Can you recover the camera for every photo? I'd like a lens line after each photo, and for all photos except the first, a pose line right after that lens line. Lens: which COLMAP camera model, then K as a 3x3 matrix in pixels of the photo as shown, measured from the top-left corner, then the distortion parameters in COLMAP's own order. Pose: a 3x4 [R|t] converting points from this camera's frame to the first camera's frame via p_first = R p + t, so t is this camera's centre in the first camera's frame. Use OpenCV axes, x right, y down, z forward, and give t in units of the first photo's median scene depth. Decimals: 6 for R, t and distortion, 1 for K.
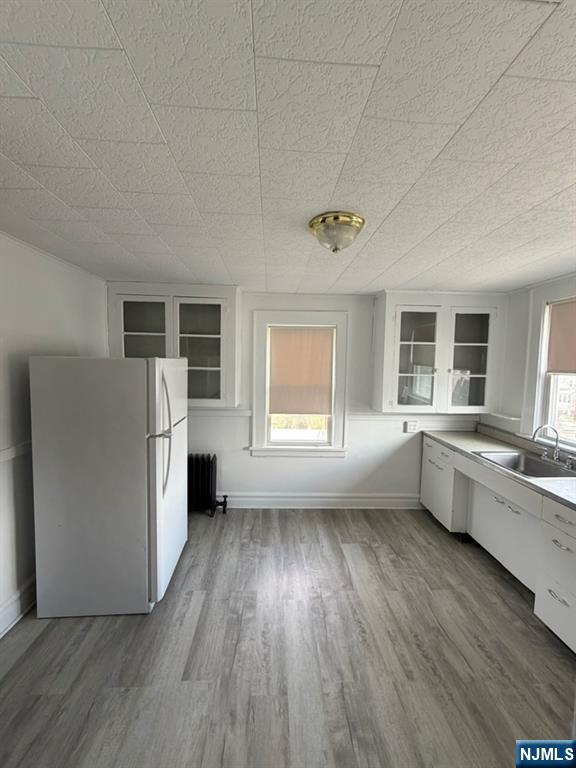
lens RADIAL K [[306.9, 0, 285.3], [0, 306.9, 382.5], [0, 0, 1]] dist [-0.000541, -0.000320]
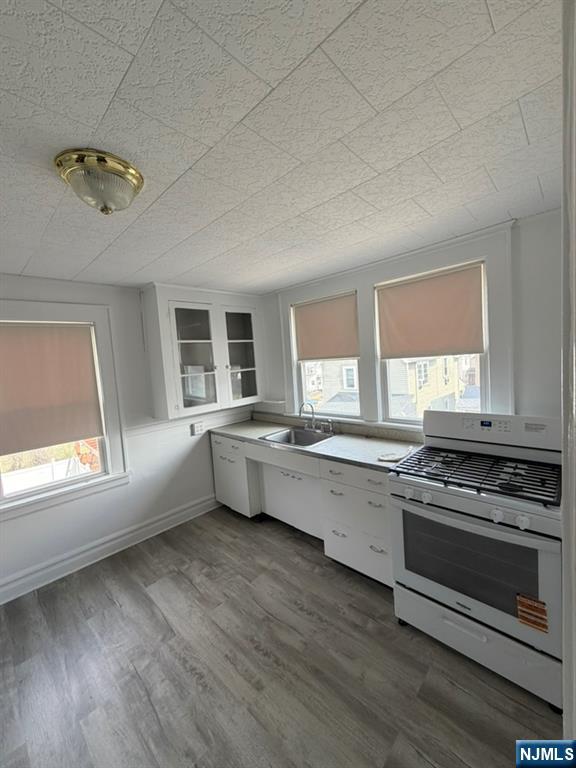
lens RADIAL K [[306.9, 0, 288.0], [0, 306.9, 381.6], [0, 0, 1]] dist [-0.000541, -0.000320]
pose [[0.717530, -0.118418, 0.686388, -0.044586], [0.129399, 0.990950, 0.035693, 0.000718], [-0.684403, 0.063207, 0.726359, 0.125891]]
